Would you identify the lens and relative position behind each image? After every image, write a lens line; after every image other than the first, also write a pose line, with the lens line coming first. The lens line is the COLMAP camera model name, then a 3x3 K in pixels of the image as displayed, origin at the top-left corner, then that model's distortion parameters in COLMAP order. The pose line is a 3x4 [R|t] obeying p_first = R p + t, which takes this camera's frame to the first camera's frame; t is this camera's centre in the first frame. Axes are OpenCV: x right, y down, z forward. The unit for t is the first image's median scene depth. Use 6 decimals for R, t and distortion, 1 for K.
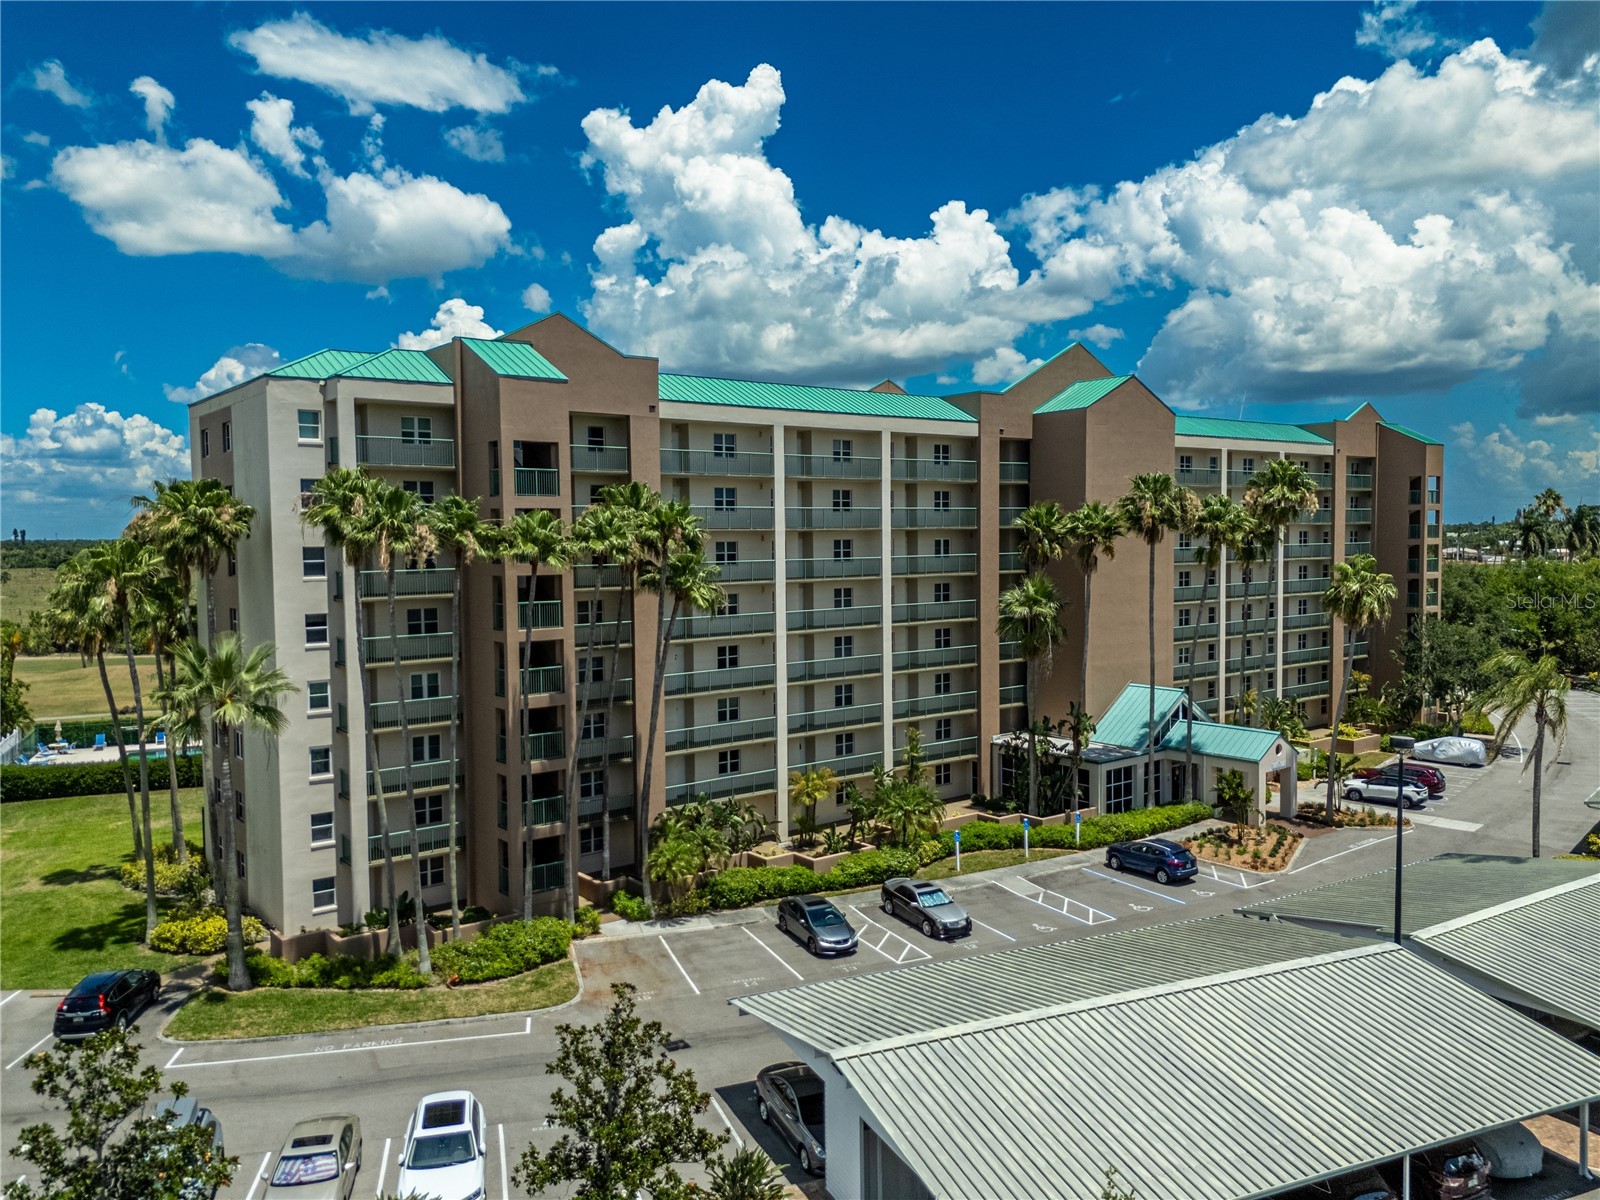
lens RADIAL K [[1188.8, 0, 800.0], [0, 1188.8, 600.0], [0, 0, 1]] dist [0.079681, -0.101954]
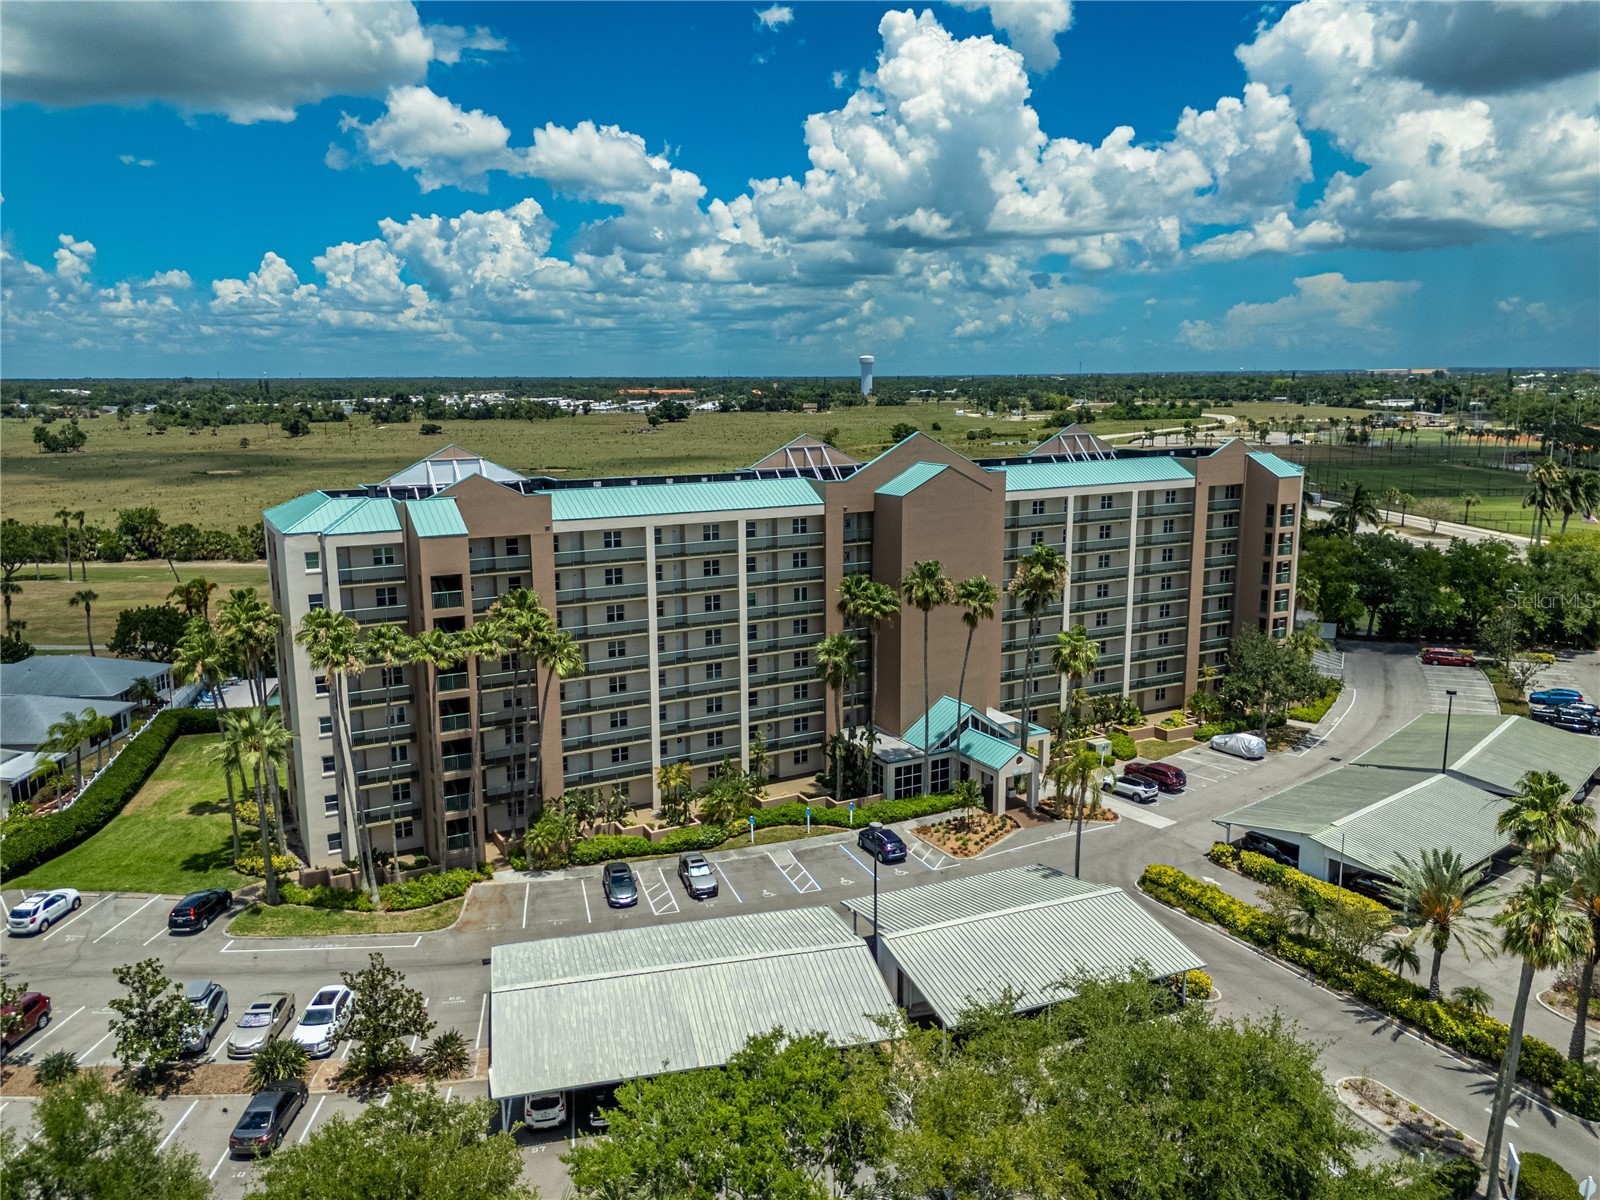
lens RADIAL K [[1186.9, 0, 798.4], [0, 1186.9, 577.4], [0, 0, 1]] dist [0.092318, -0.126579]
pose [[0.986340, 0.031503, -0.161679, 0.481795], [-0.012847, 0.993264, 0.115161, -0.311958], [0.164218, -0.111511, 0.980101, -0.461016]]
